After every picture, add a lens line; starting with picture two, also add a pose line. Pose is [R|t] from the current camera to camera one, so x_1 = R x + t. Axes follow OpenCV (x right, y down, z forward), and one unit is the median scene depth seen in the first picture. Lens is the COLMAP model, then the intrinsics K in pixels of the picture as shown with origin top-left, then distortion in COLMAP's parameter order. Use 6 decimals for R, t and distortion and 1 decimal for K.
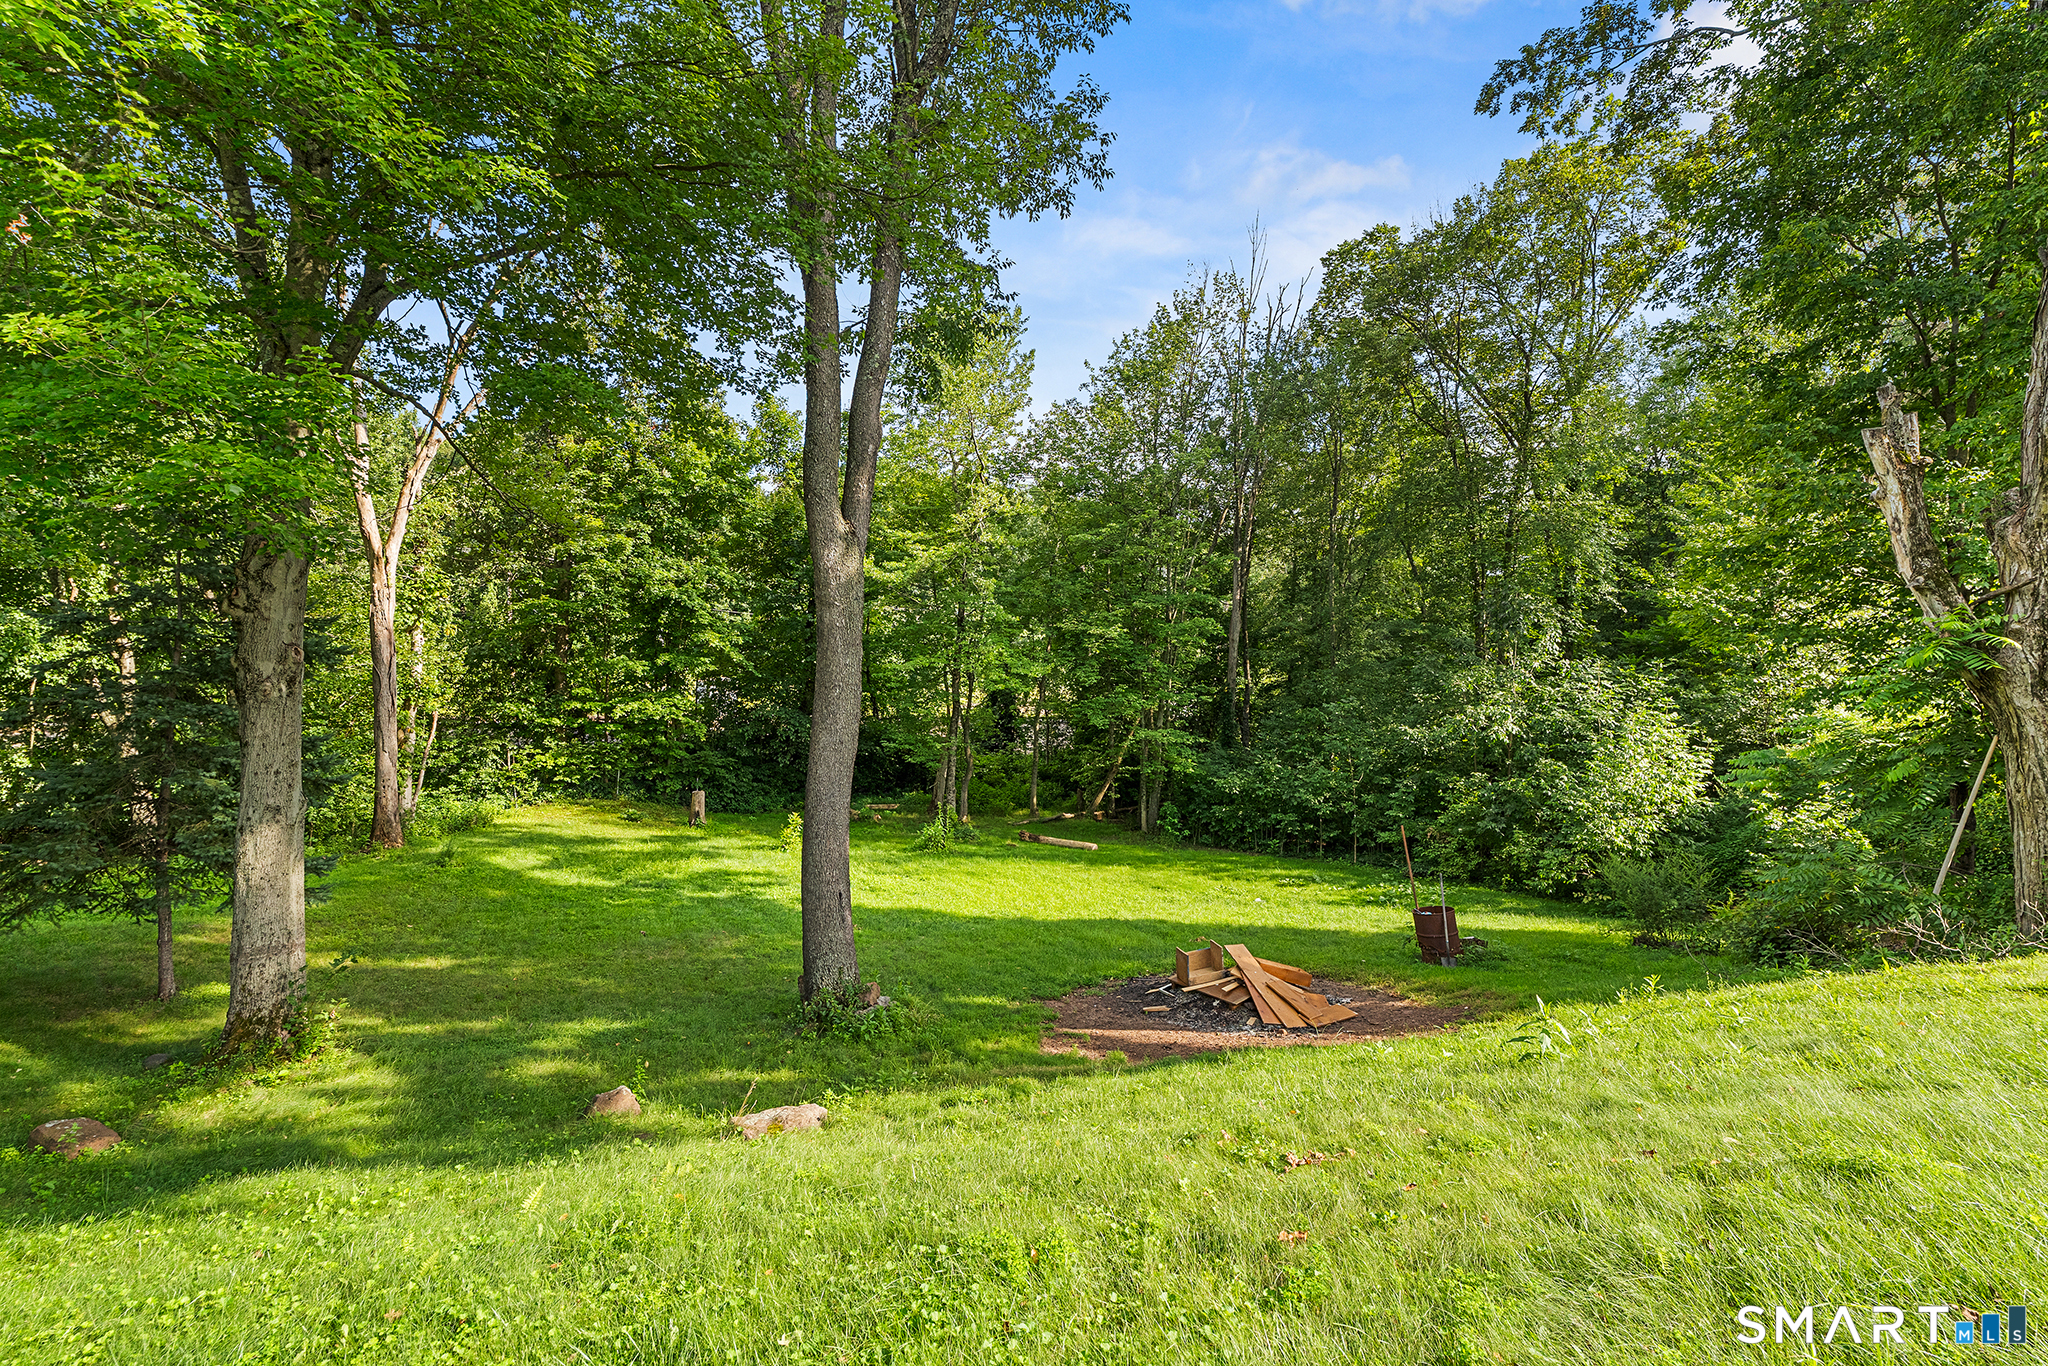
lens RADIAL K [[926.3, 0, 1024.0], [0, 926.3, 683.0], [0, 0, 1]] dist [-0.007500, 0.000401]
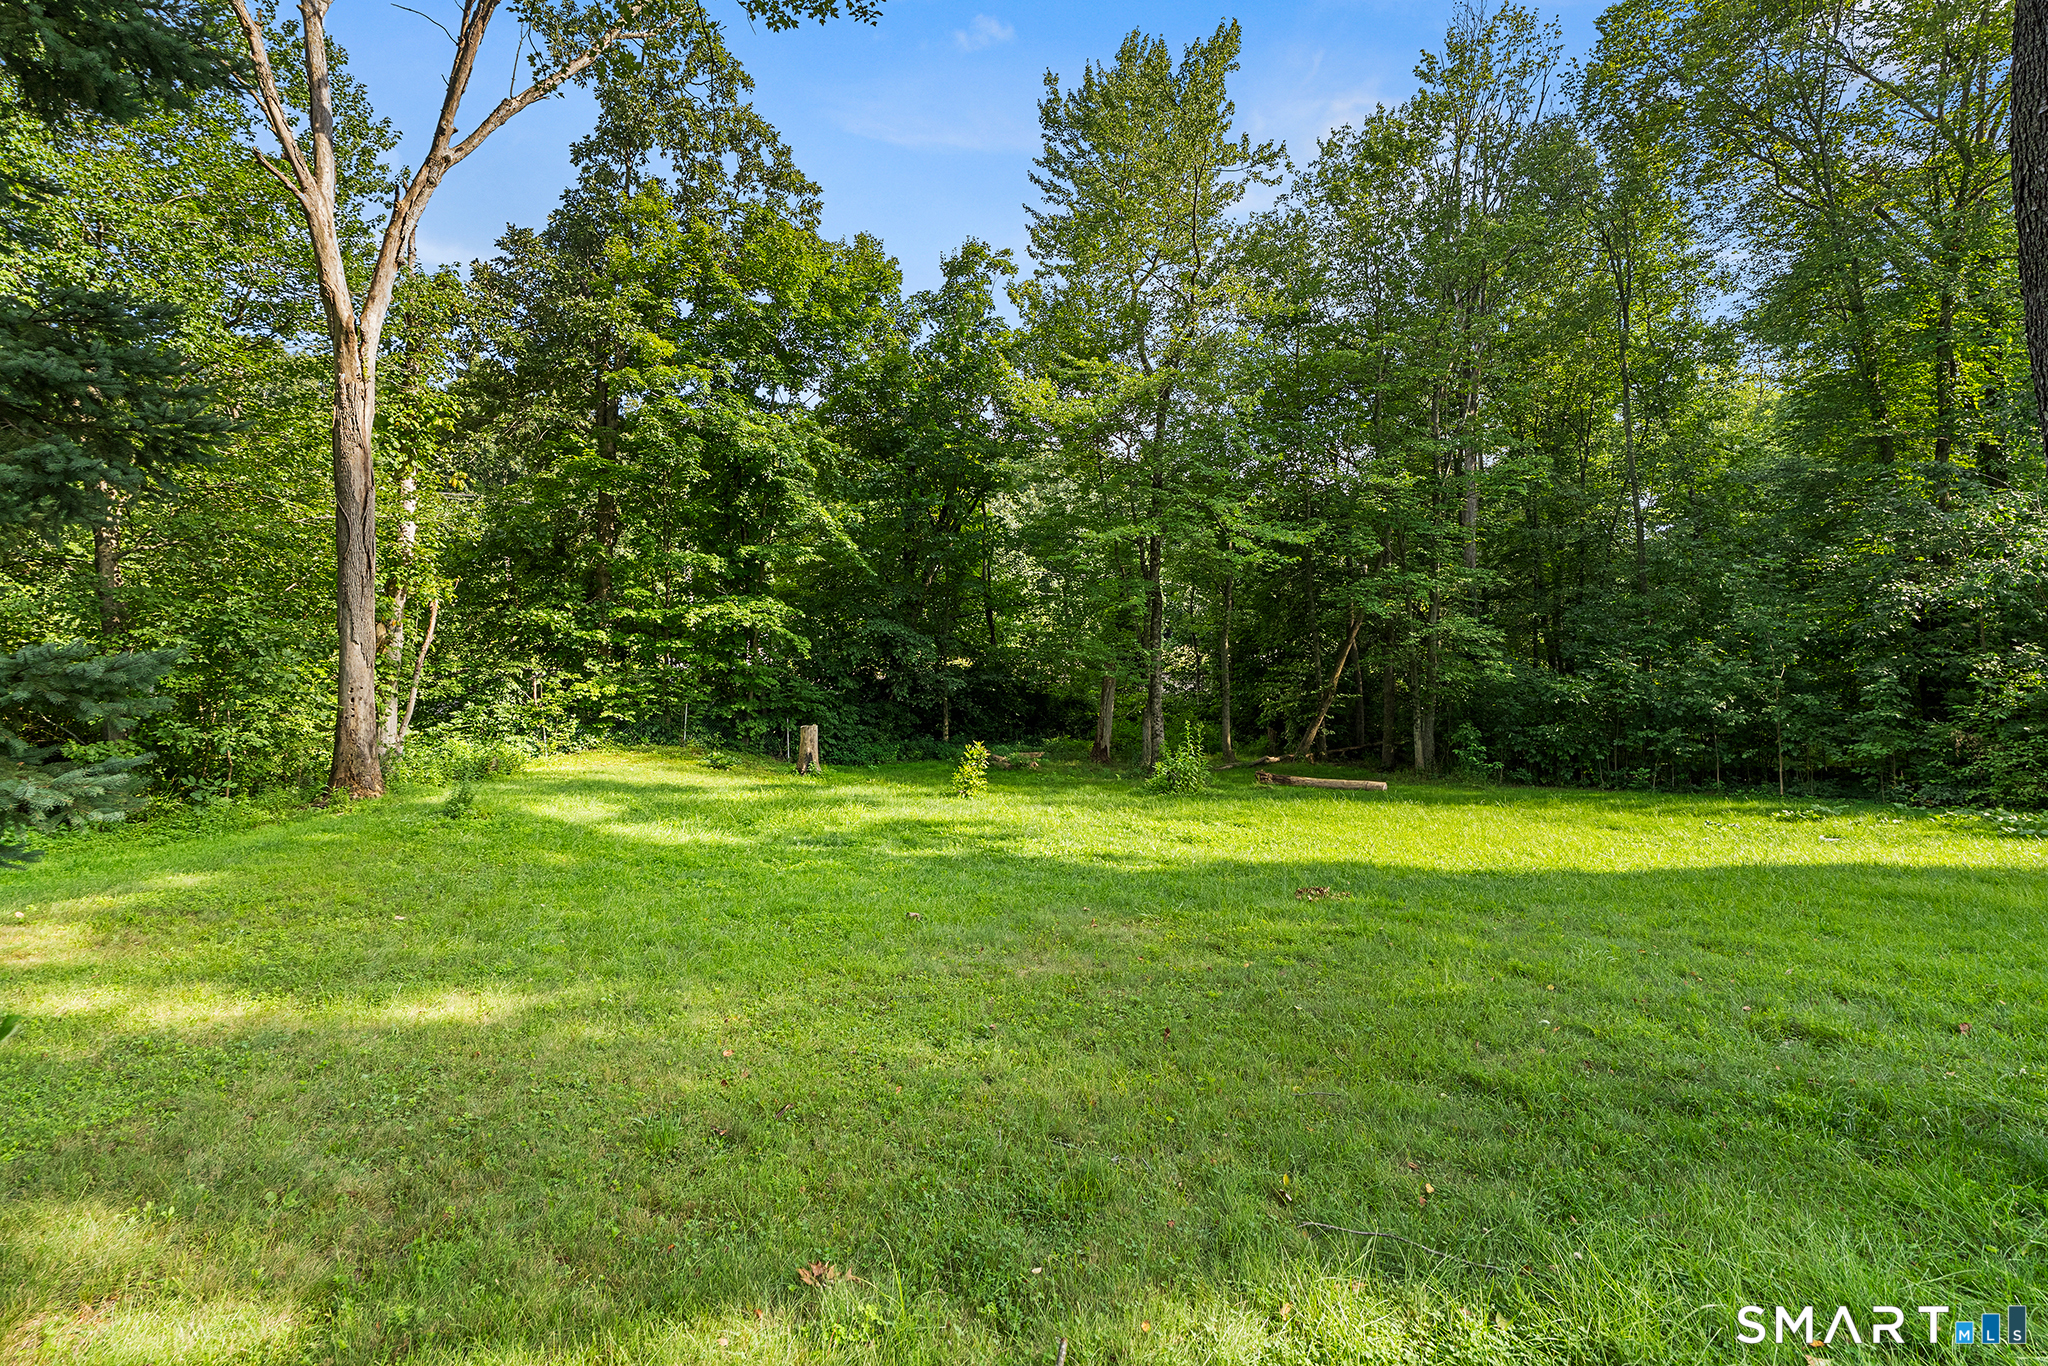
lens RADIAL K [[919.5, 0, 1024.7], [0, 919.5, 628.9], [0, 0, 1]] dist [-0.003377, -0.000320]
pose [[0.999509, -0.024338, 0.019736, -0.225437], [0.025326, 0.998354, -0.051464, 0.094684], [-0.018451, 0.051939, 0.998480, 0.332588]]
